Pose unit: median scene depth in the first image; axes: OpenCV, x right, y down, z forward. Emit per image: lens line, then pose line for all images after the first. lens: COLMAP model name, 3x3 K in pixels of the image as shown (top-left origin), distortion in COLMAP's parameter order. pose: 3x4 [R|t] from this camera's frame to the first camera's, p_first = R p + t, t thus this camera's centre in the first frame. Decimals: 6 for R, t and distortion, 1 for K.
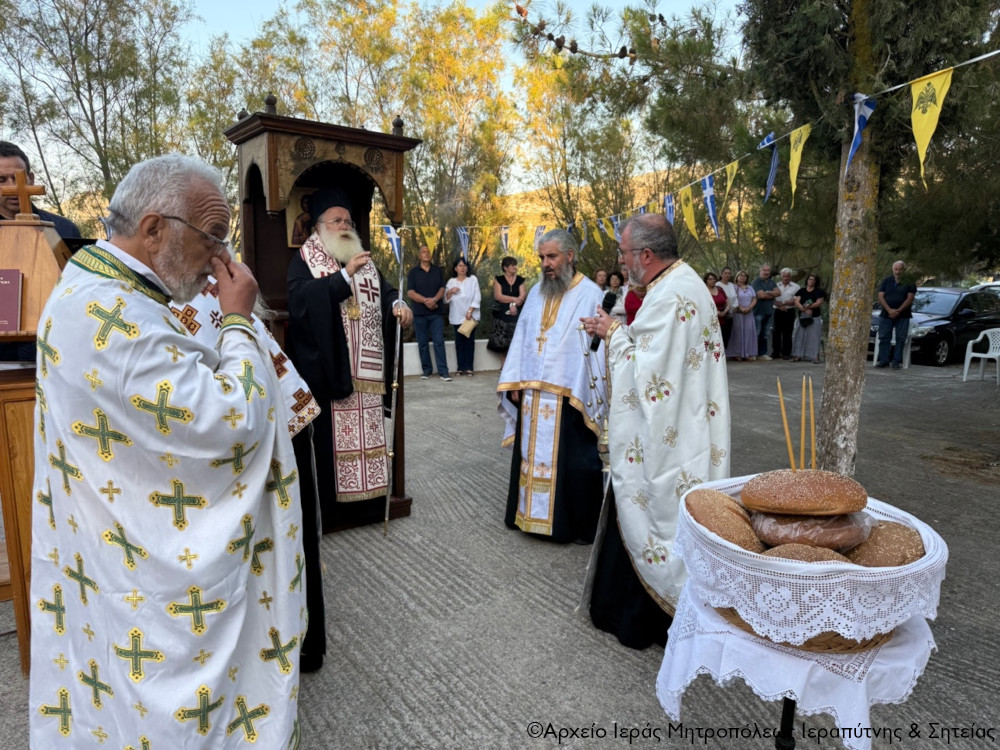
lens RADIAL K [[676.9, 0, 499.2], [0, 676.9, 379.0], [0, 0, 1]] dist [0.058811, -0.078022]
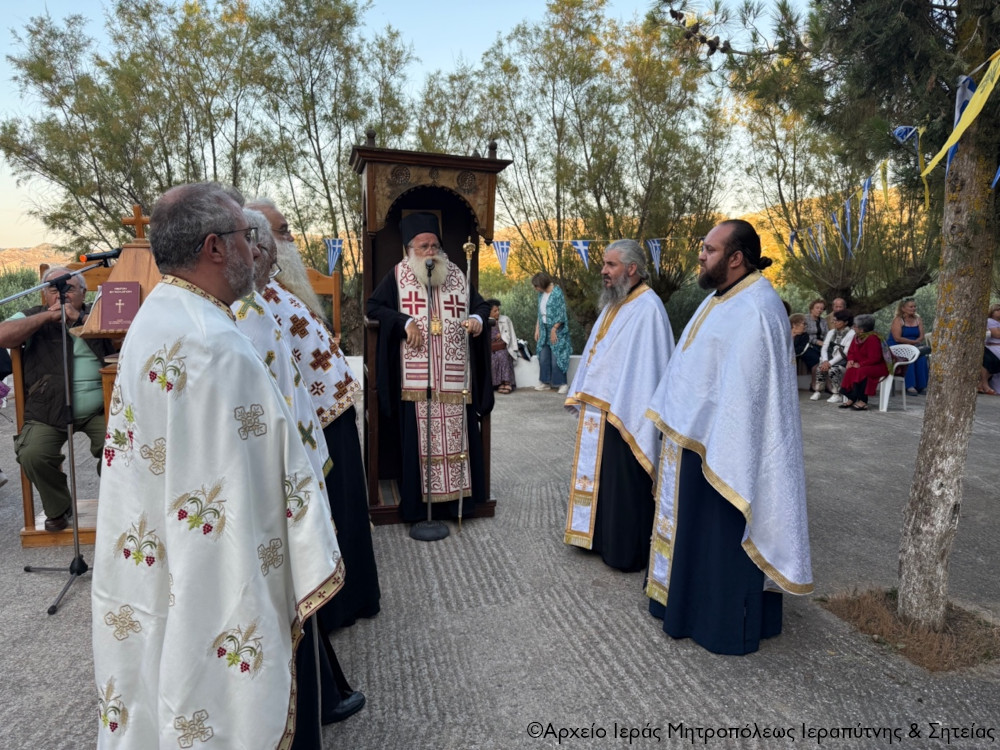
lens RADIAL K [[682.1, 0, 494.9], [0, 682.1, 377.0], [0, 0, 1]] dist [0.040495, -0.043424]
pose [[0.931379, 0.050890, -0.360477, 0.285959], [-0.057466, 0.998319, -0.007540, -0.006509], [0.359487, 0.027738, 0.932738, 0.011232]]
